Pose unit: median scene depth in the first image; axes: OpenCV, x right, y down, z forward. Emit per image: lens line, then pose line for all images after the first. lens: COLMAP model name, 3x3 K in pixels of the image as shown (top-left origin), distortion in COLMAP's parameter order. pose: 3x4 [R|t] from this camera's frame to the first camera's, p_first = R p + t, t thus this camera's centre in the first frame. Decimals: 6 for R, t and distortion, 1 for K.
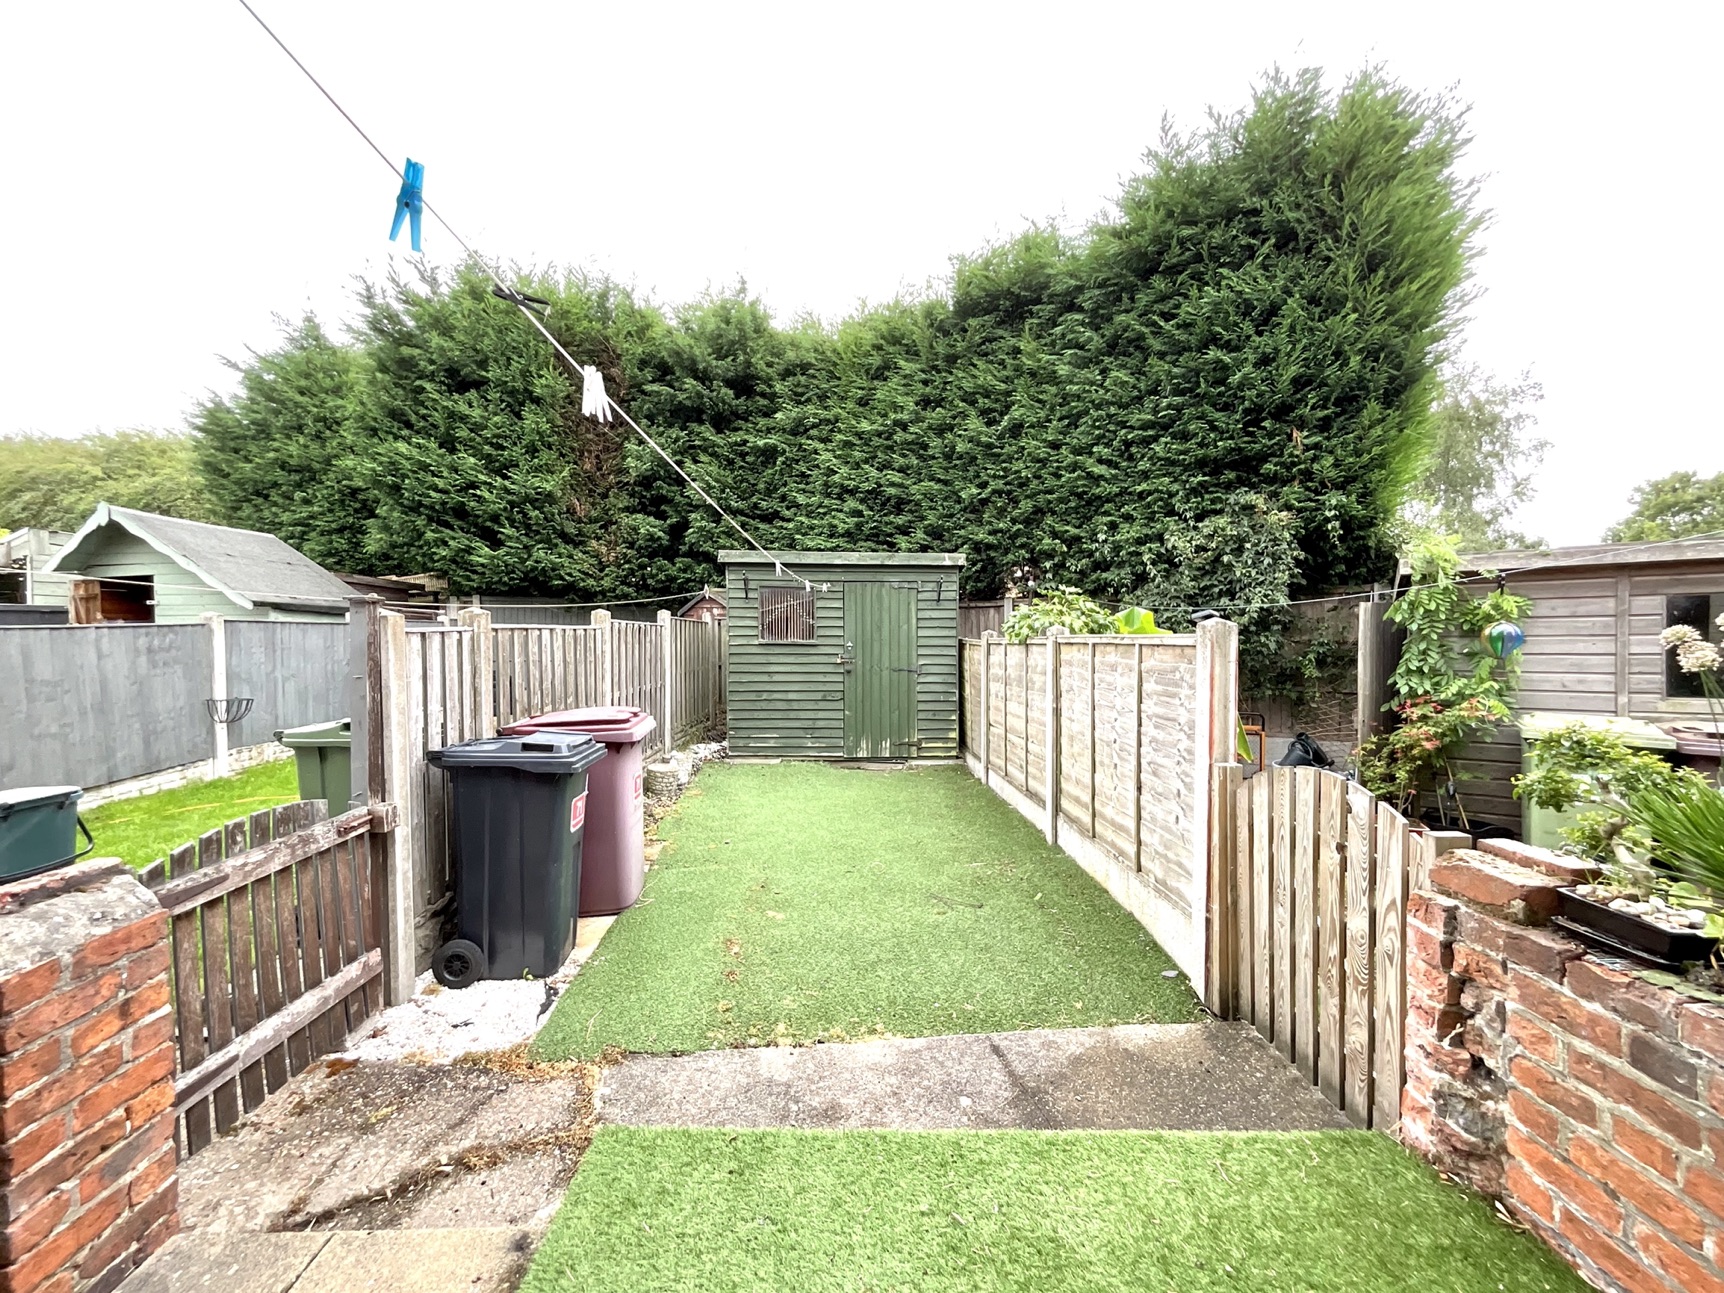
lens RADIAL K [[694.6, 0, 860.0], [0, 694.6, 646.2], [0, 0, 1]] dist [-0.024354, 0.010933]
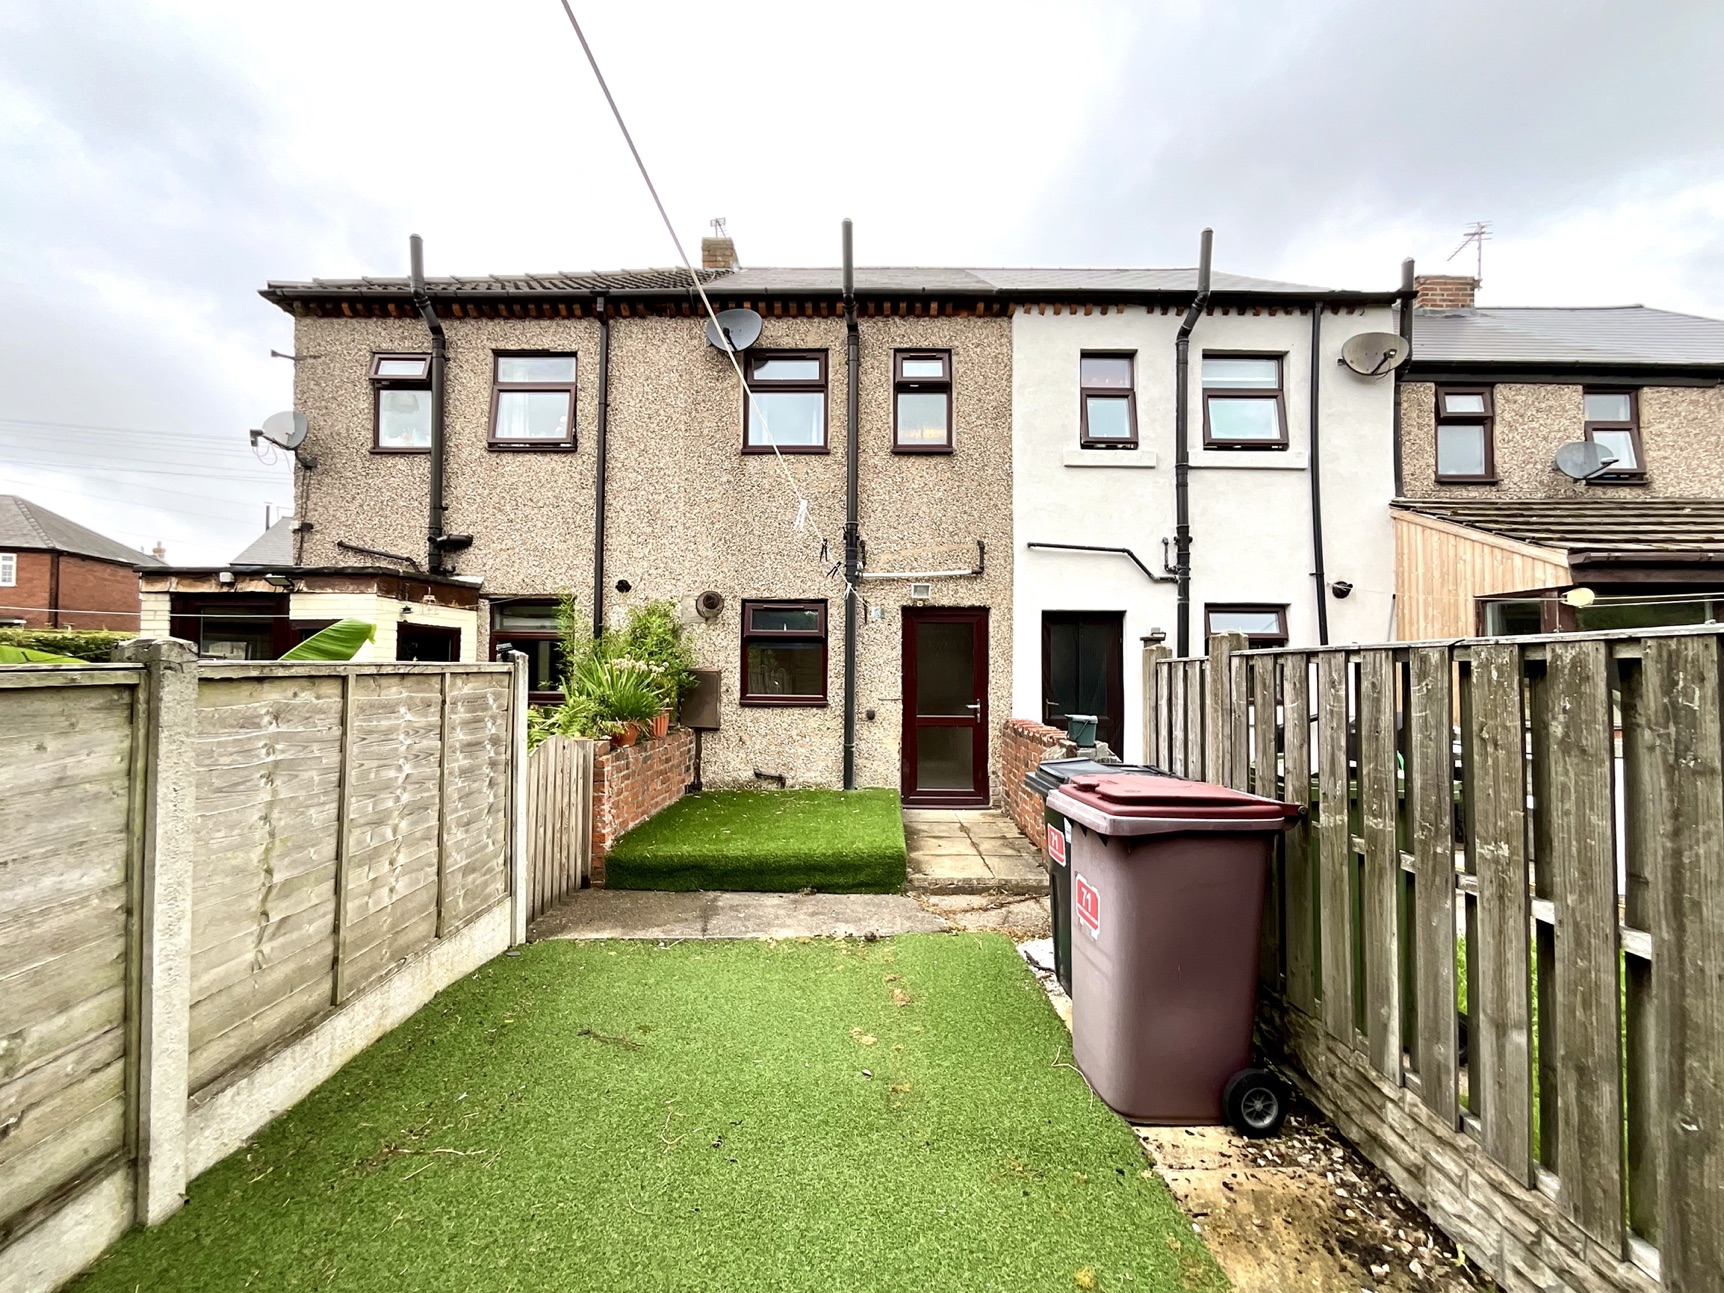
lens RADIAL K [[694.6, 0, 860.0], [0, 694.6, 646.2], [0, 0, 1]] dist [-0.024354, 0.010933]
pose [[-0.999792, -0.001511, 0.020320, -0.179787], [-0.001918, 0.999797, -0.020044, -0.027918], [-0.020285, -0.020078, -0.999593, 2.509703]]
